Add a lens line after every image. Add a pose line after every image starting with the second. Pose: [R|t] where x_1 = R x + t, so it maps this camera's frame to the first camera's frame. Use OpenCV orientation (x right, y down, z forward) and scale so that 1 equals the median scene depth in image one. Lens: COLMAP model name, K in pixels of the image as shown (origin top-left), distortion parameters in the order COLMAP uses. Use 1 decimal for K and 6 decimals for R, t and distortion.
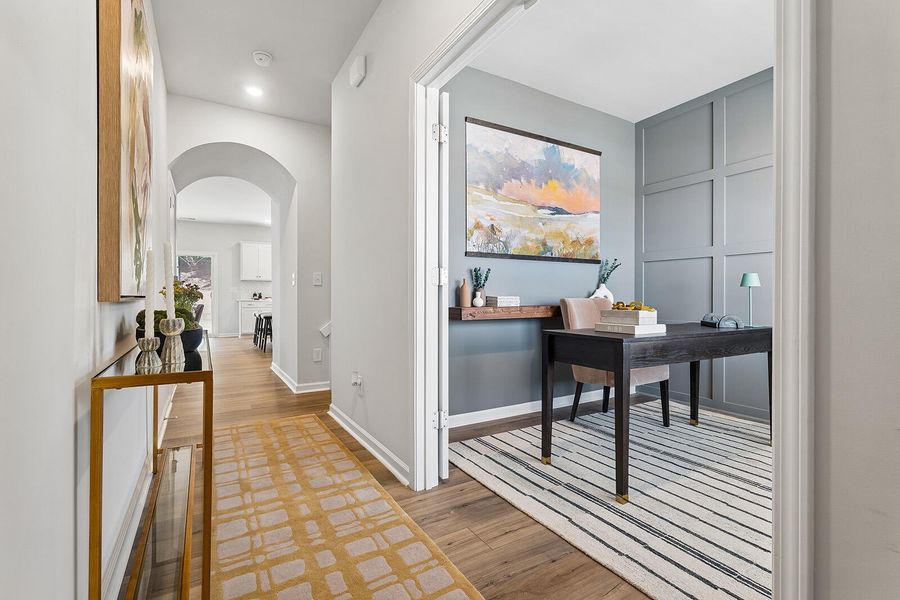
lens RADIAL K [[418.6, 0, 451.8], [0, 418.6, 296.0], [0, 0, 1]] dist [0.002622, 0.000062]
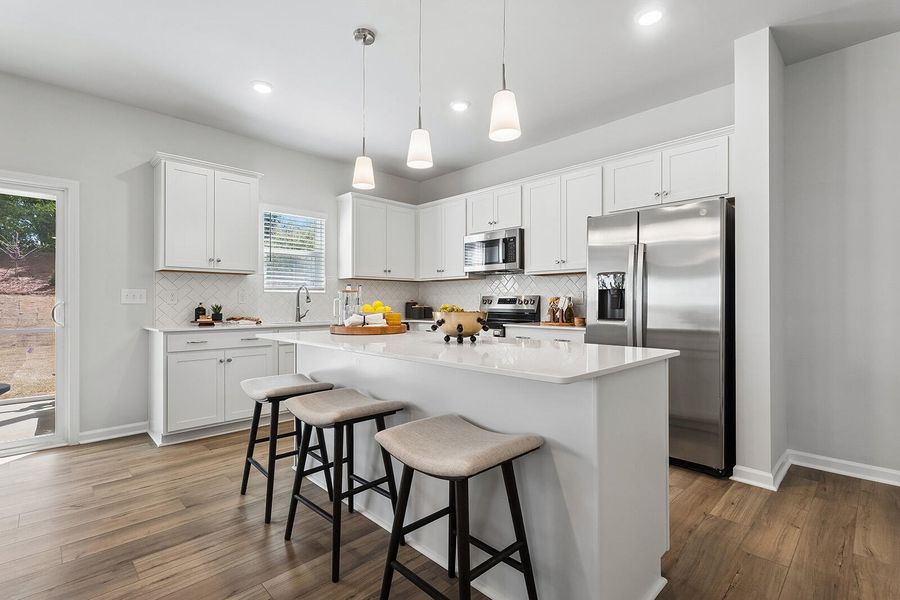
lens RADIAL K [[418.6, 0, 452.8], [0, 418.6, 302.6], [0, 0, 1]] dist [0.002622, 0.000062]
pose [[0.970542, 0.000680, 0.240931, -0.349068], [0.001537, 0.999958, -0.009014, -0.006861], [-0.240927, 0.009119, 0.970500, 0.603262]]
